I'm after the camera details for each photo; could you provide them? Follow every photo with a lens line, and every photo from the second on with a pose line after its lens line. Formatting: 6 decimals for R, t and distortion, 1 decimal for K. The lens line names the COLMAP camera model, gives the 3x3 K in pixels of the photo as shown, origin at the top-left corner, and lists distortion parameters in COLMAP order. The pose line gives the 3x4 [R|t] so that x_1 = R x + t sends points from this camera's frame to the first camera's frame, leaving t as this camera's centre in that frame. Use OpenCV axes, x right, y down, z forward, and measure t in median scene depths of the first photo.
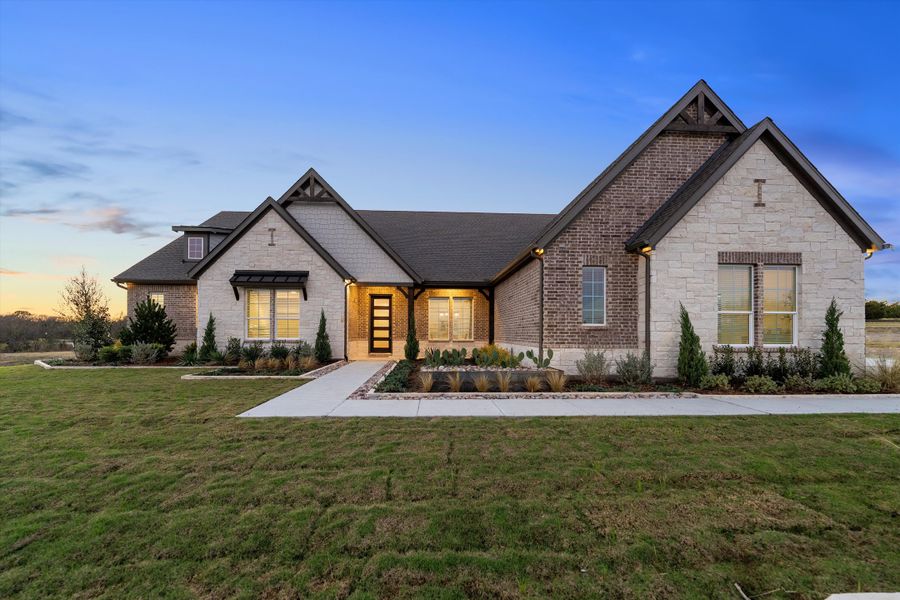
lens RADIAL K [[381.4, 0, 450.4], [0, 381.4, 334.0], [0, 0, 1]] dist [-0.001916, 0.000047]
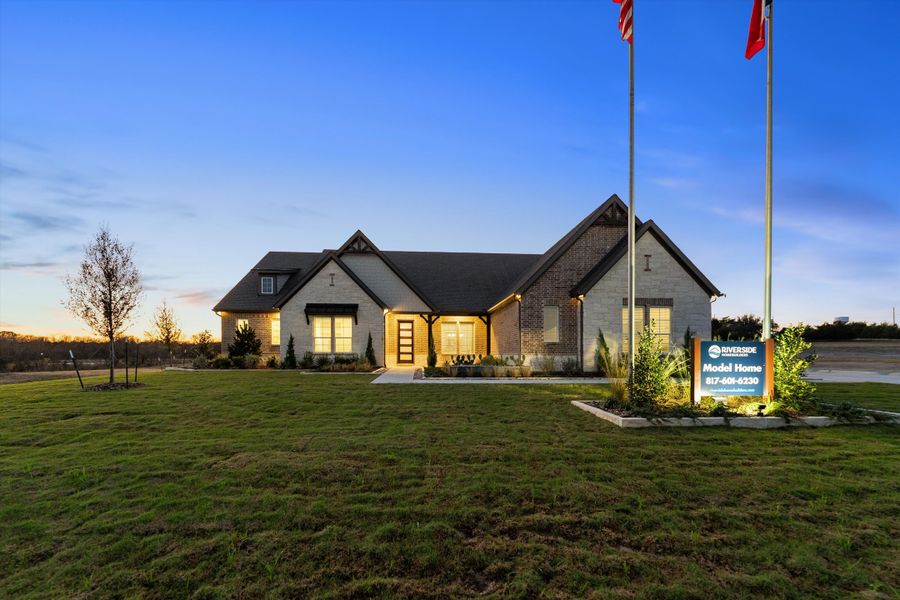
lens RADIAL K [[388.1, 0, 449.9], [0, 388.1, 361.8], [0, 0, 1]] dist [-0.000532, -0.000037]
pose [[0.999886, -0.000789, 0.015099, -0.064637], [0.000527, 0.999849, 0.017359, 0.026148], [-0.015111, -0.017349, 0.999735, -0.494467]]
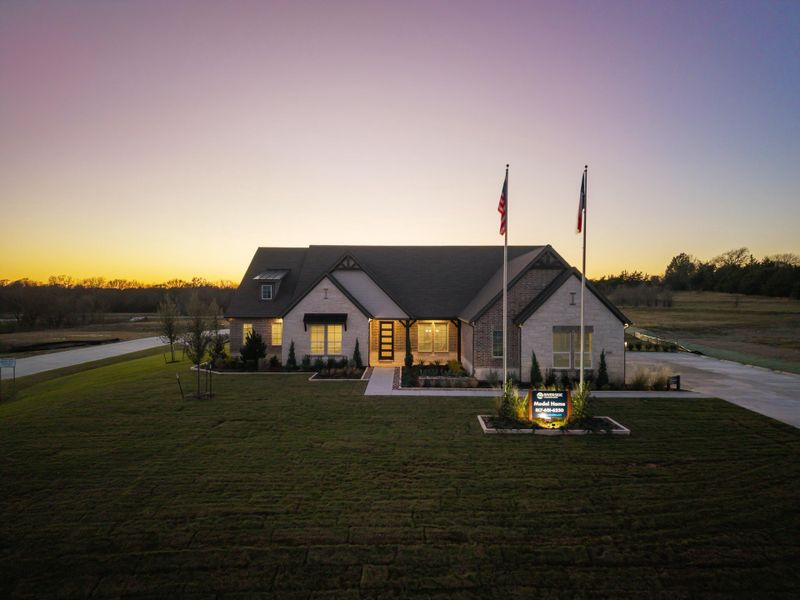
lens RADIAL K [[546.7, 0, 404.5], [0, 546.7, 304.9], [0, 0, 1]] dist [0.059752, -0.091440]
pose [[0.998121, 0.000397, -0.061266, 0.026833], [0.000119, 0.999965, 0.008413, -0.251378], [0.061267, -0.008405, 0.998086, -1.542712]]
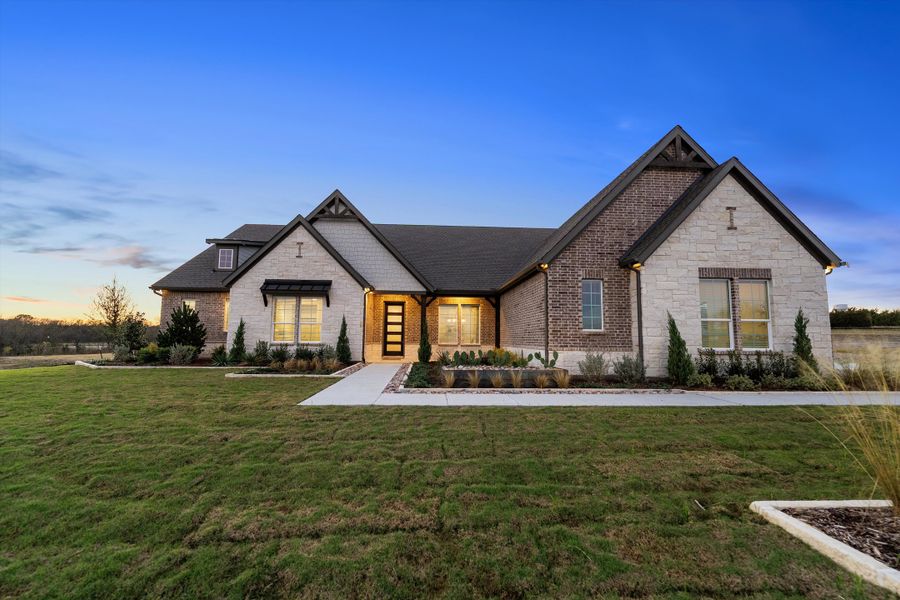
lens RADIAL K [[378.6, 0, 450.1], [0, 378.6, 306.7], [0, 0, 1]] dist [-0.001551, 0.000019]
pose [[0.999981, 0.005449, 0.002981, -0.037989], [-0.005166, 0.996129, -0.087746, 0.004832], [-0.003448, 0.087729, 0.996138, -0.091261]]
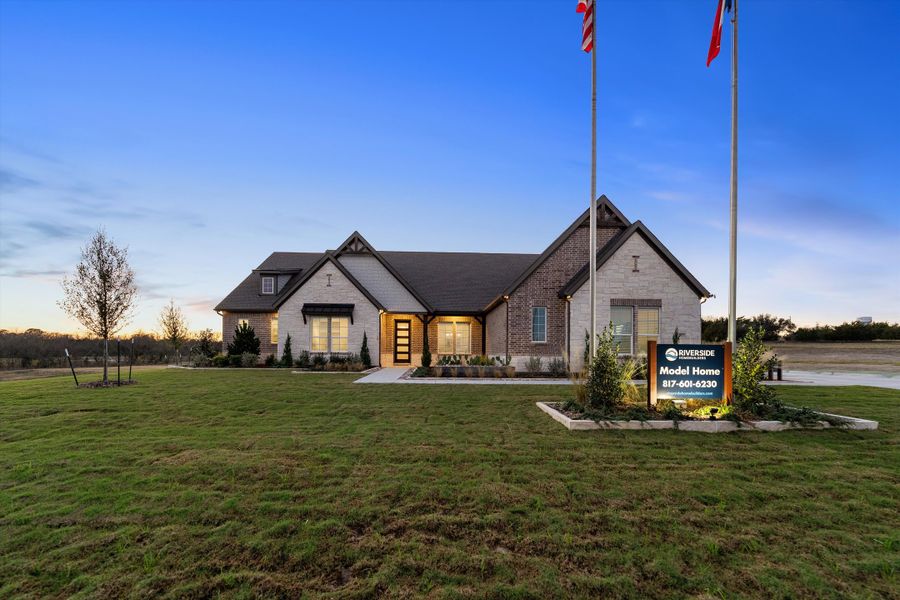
lens RADIAL K [[387.1, 0, 451.2], [0, 387.1, 357.0], [0, 0, 1]] dist [-0.000771, 0.000073]
pose [[0.999887, 0.005521, -0.013965, 0.013256], [-0.005404, 0.999950, 0.008390, 0.021792], [0.014011, -0.008313, 0.999867, -0.503776]]
